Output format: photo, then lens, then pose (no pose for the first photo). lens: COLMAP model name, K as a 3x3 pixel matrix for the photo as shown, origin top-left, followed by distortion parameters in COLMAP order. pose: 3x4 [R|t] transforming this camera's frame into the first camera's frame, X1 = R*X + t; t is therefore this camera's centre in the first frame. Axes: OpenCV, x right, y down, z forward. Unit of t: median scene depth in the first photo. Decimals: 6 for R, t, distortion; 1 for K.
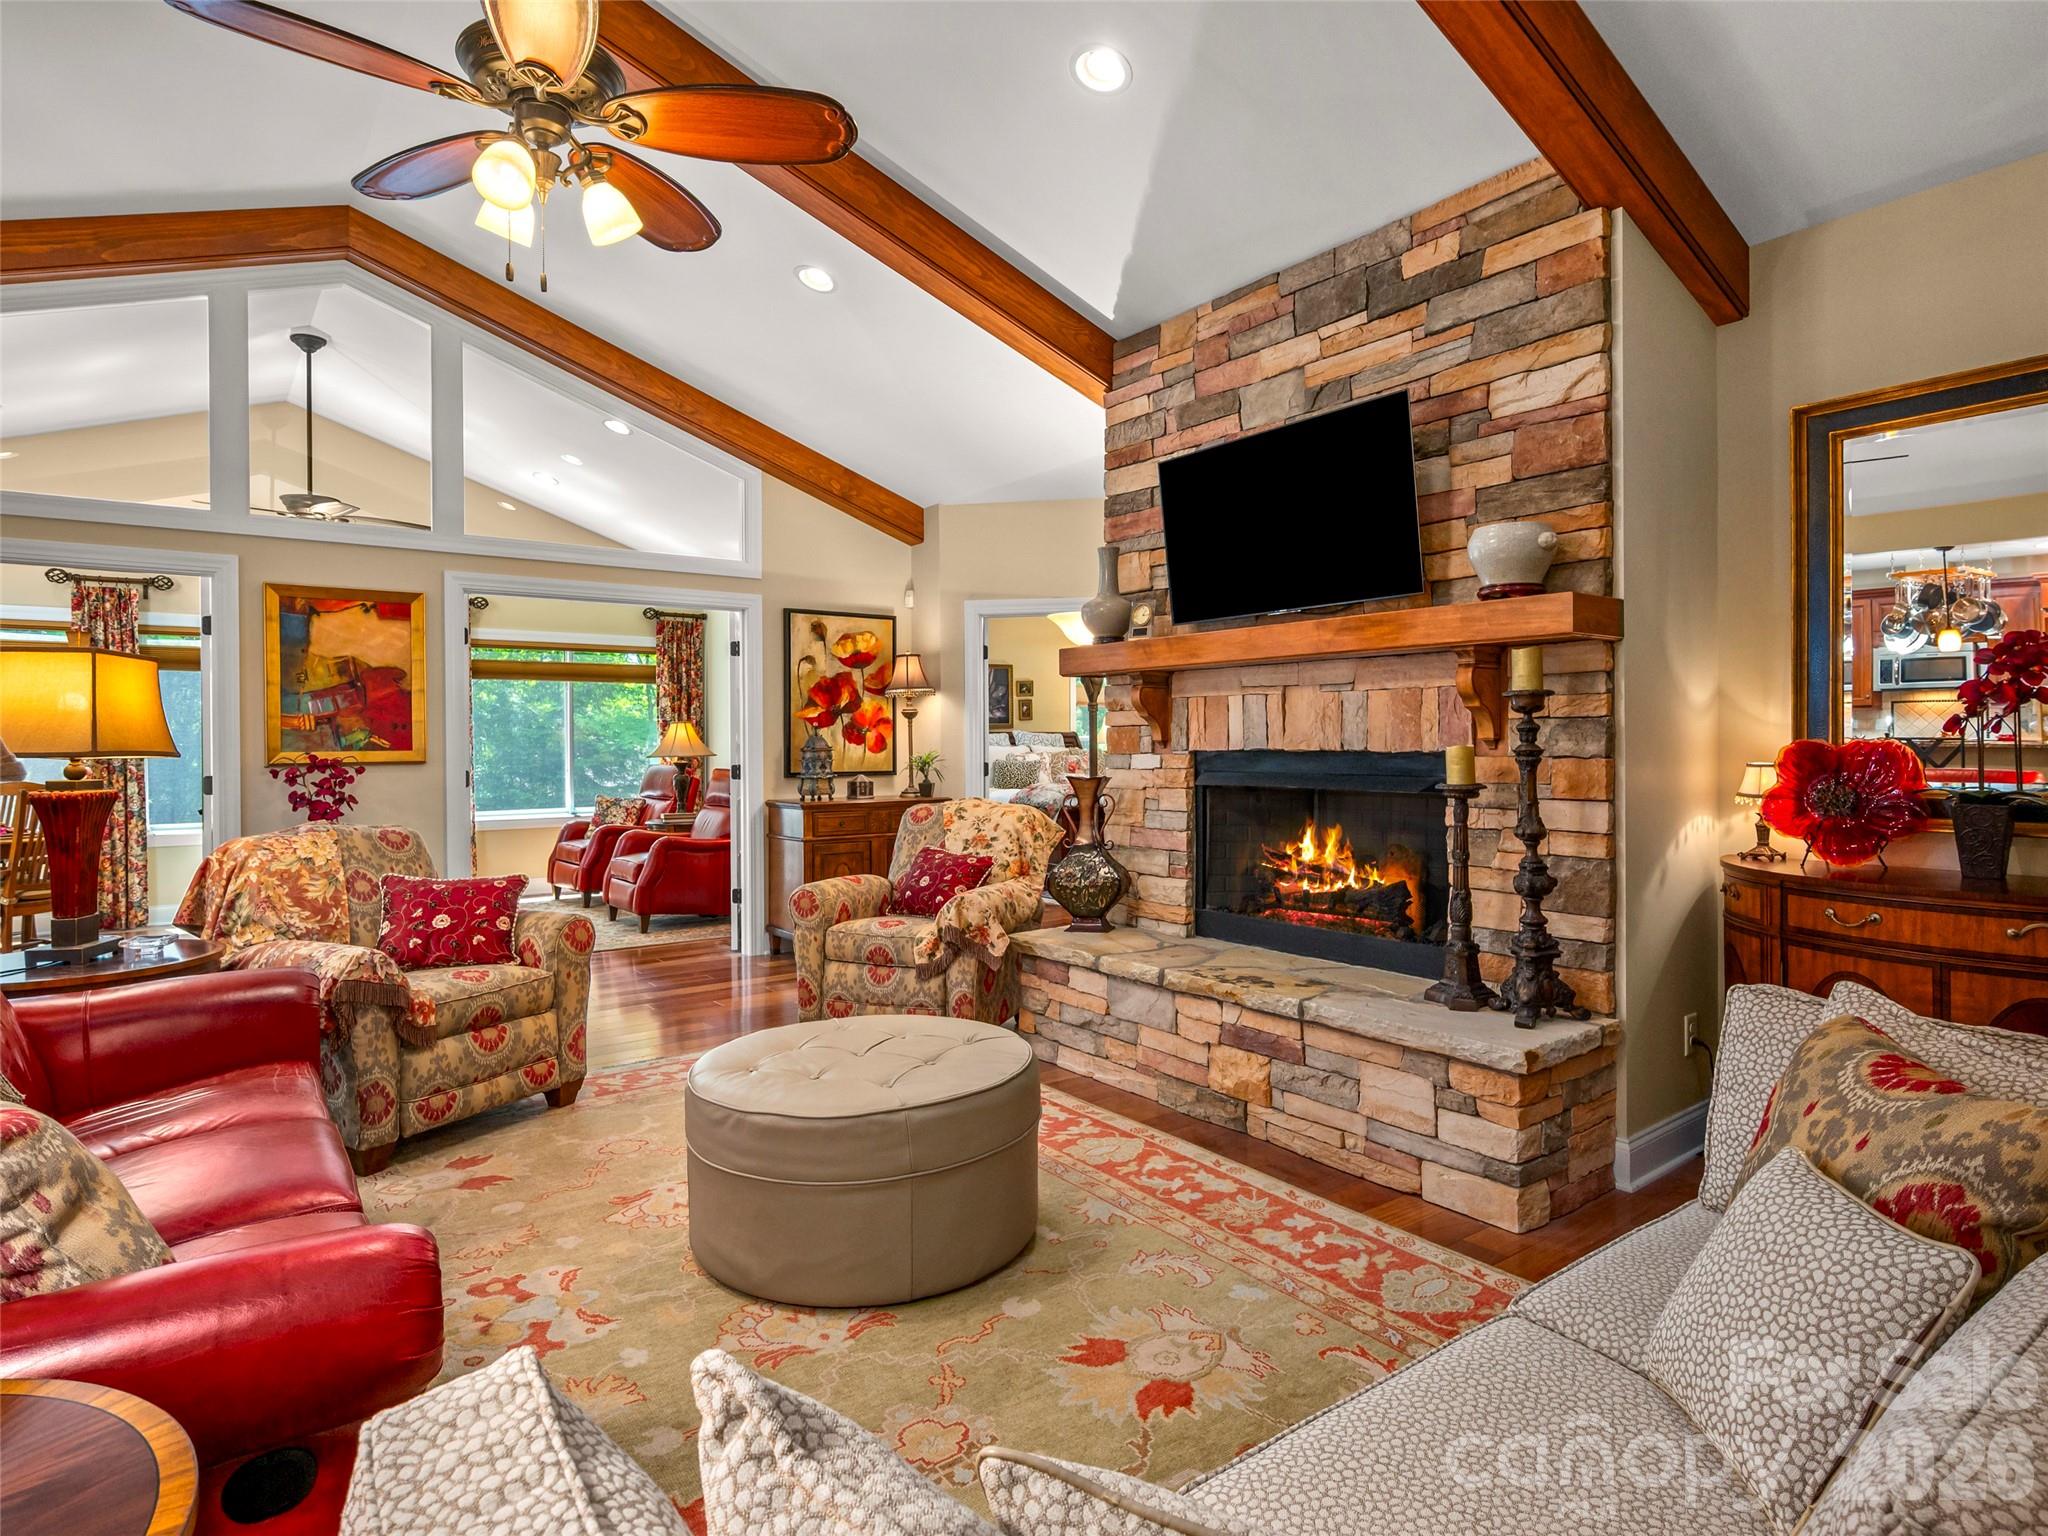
lens RADIAL K [[1114.5, 0, 1013.9], [0, 1114.5, 749.9], [0, 0, 1]] dist [-0.000202, -0.002628]
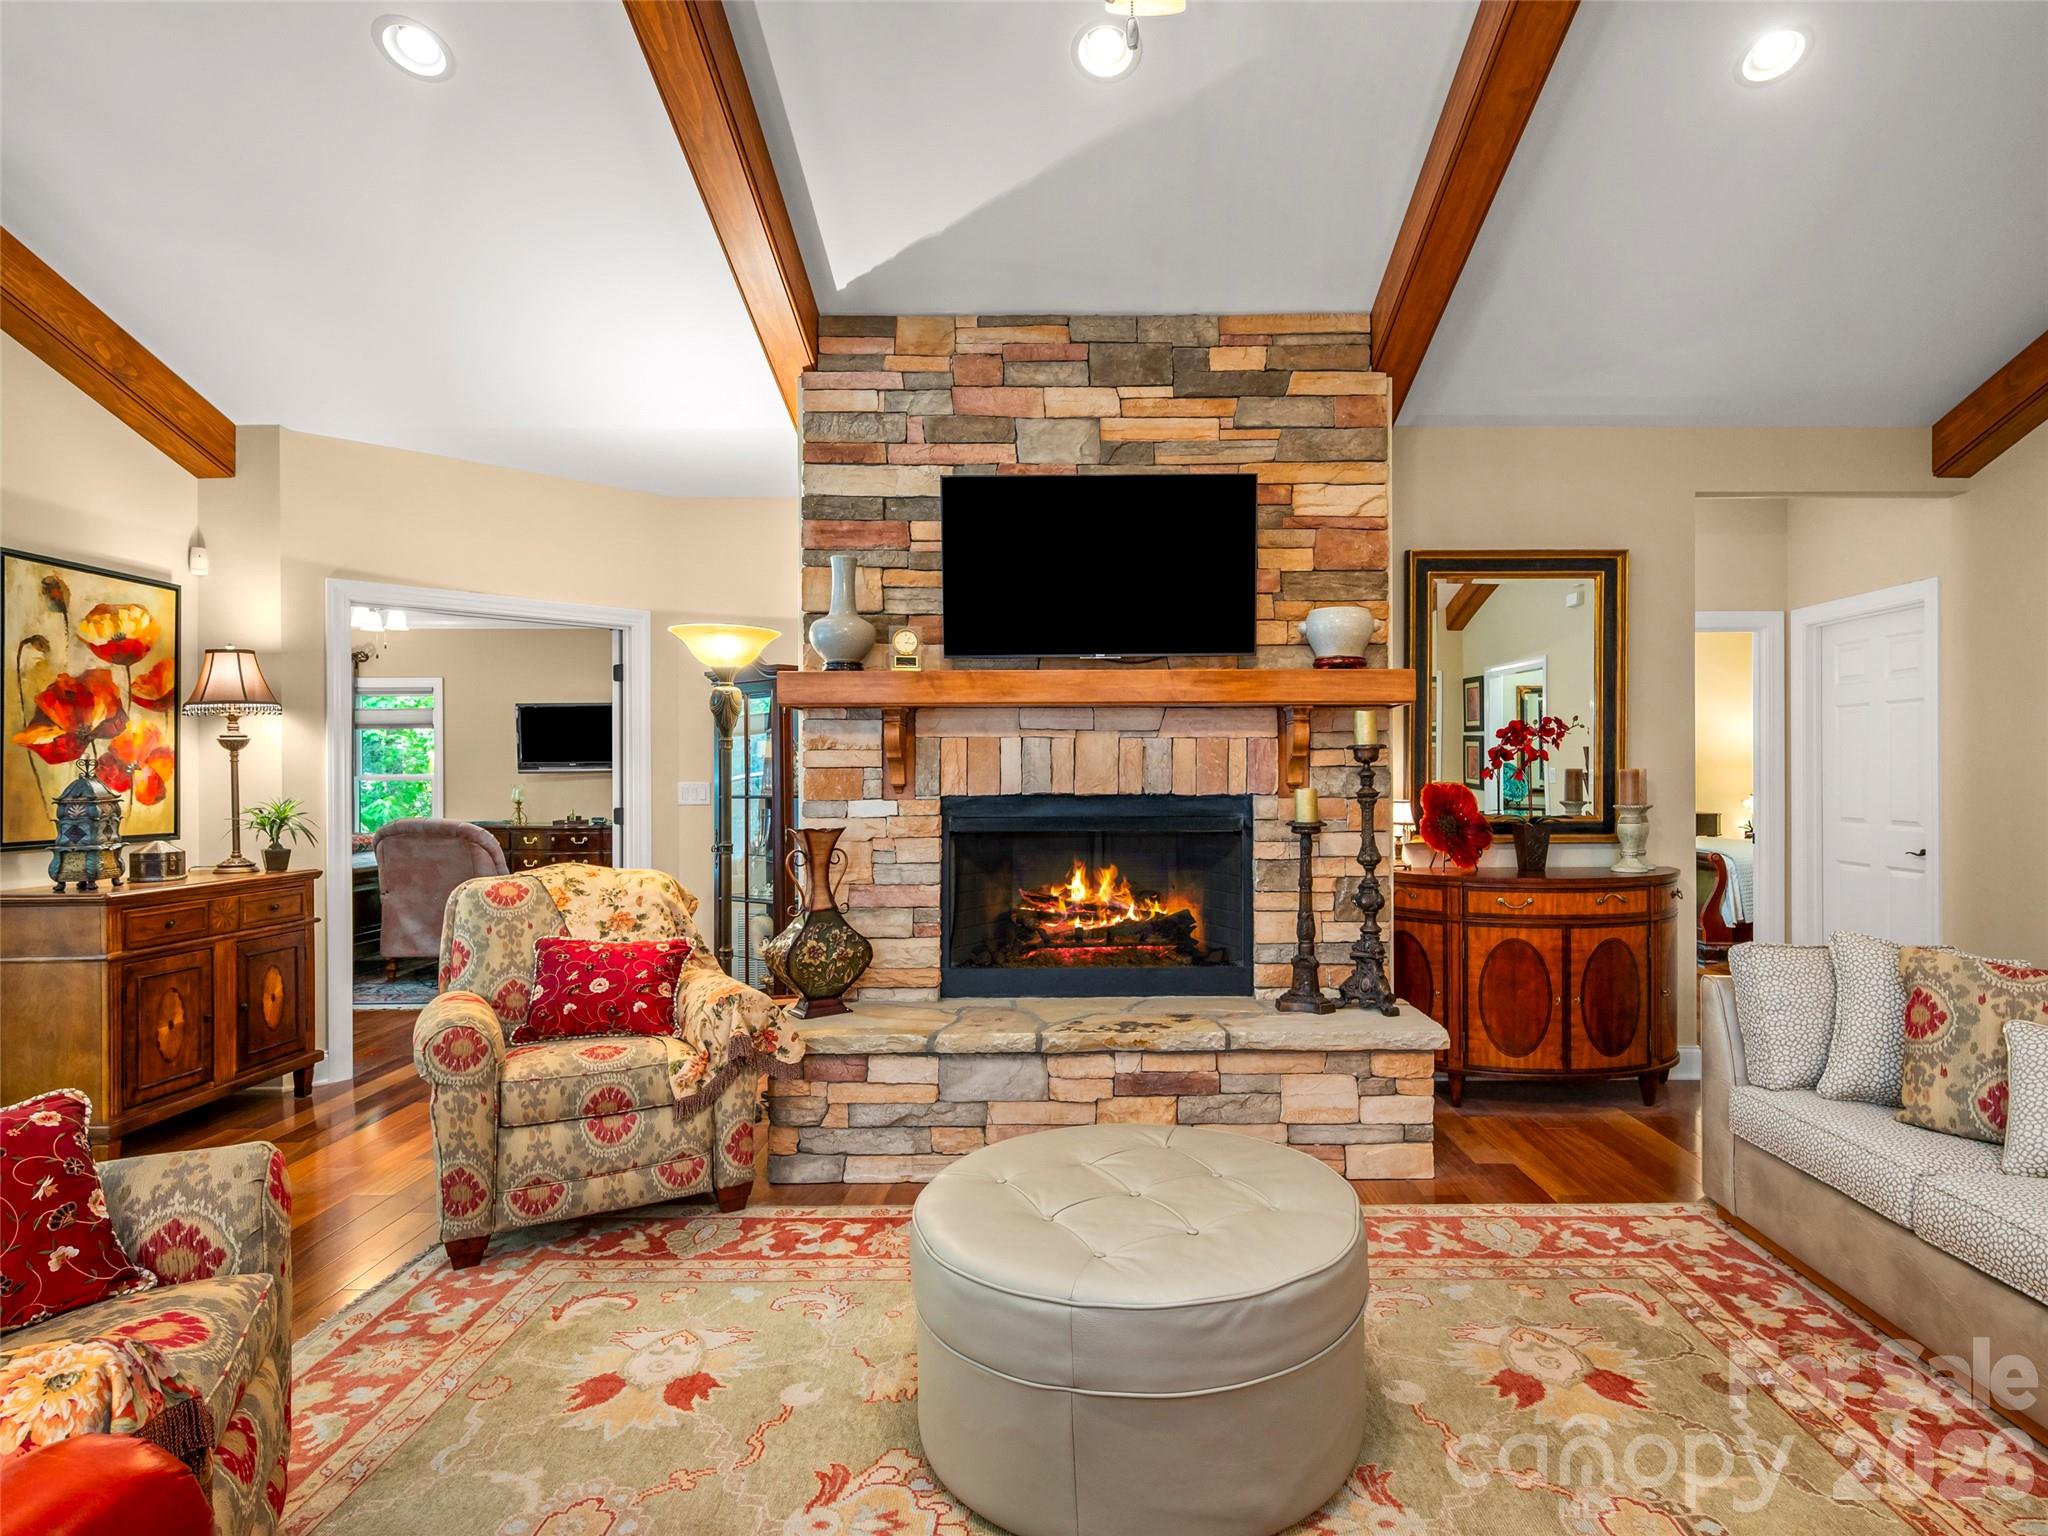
lens RADIAL K [[1114.5, 0, 1083.3], [0, 1114.5, 774.0], [0, 0, 1]] dist [-0.000202, -0.002628]
pose [[0.592331, 0.002851, 0.805689, -0.516804], [0.006893, 0.999939, -0.008606, -0.008427], [-0.805665, 0.010651, 0.592276, 0.371348]]
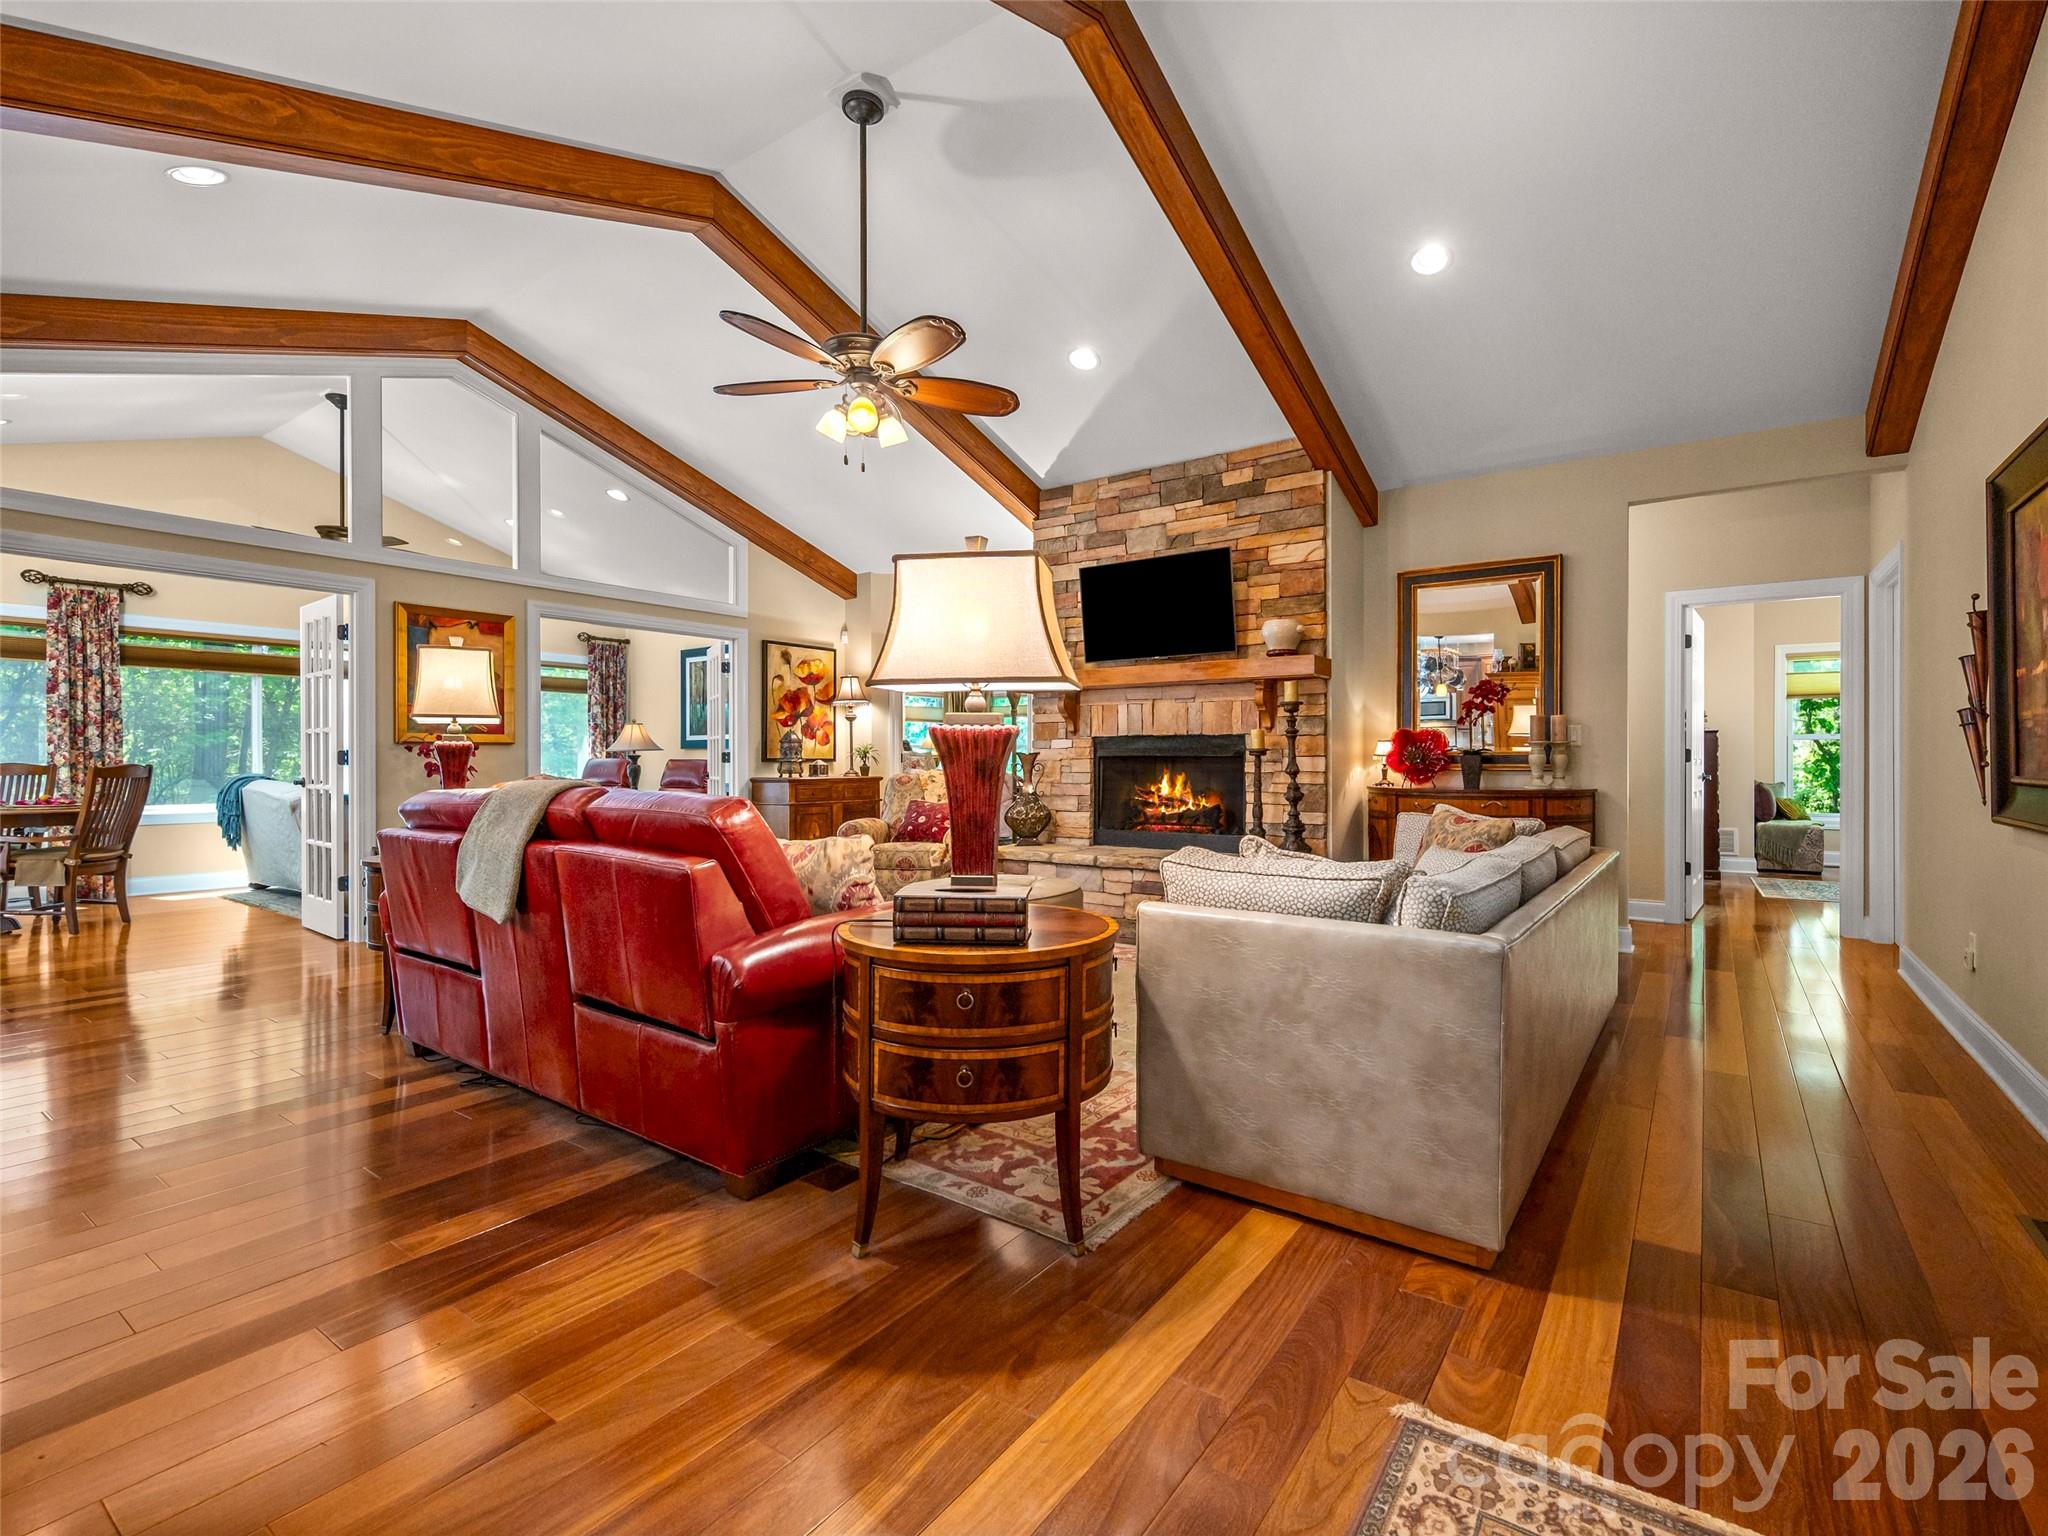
lens RADIAL K [[909.9, 0, 1086.6], [0, 909.9, 763.2], [0, 0, 1]] dist [-0.002618, -0.000739]
pose [[0.941786, 0.003877, 0.336191, -0.324570], [-0.002433, 0.999986, -0.004717, 0.048828], [-0.336204, 0.003625, 0.941782, -0.318908]]
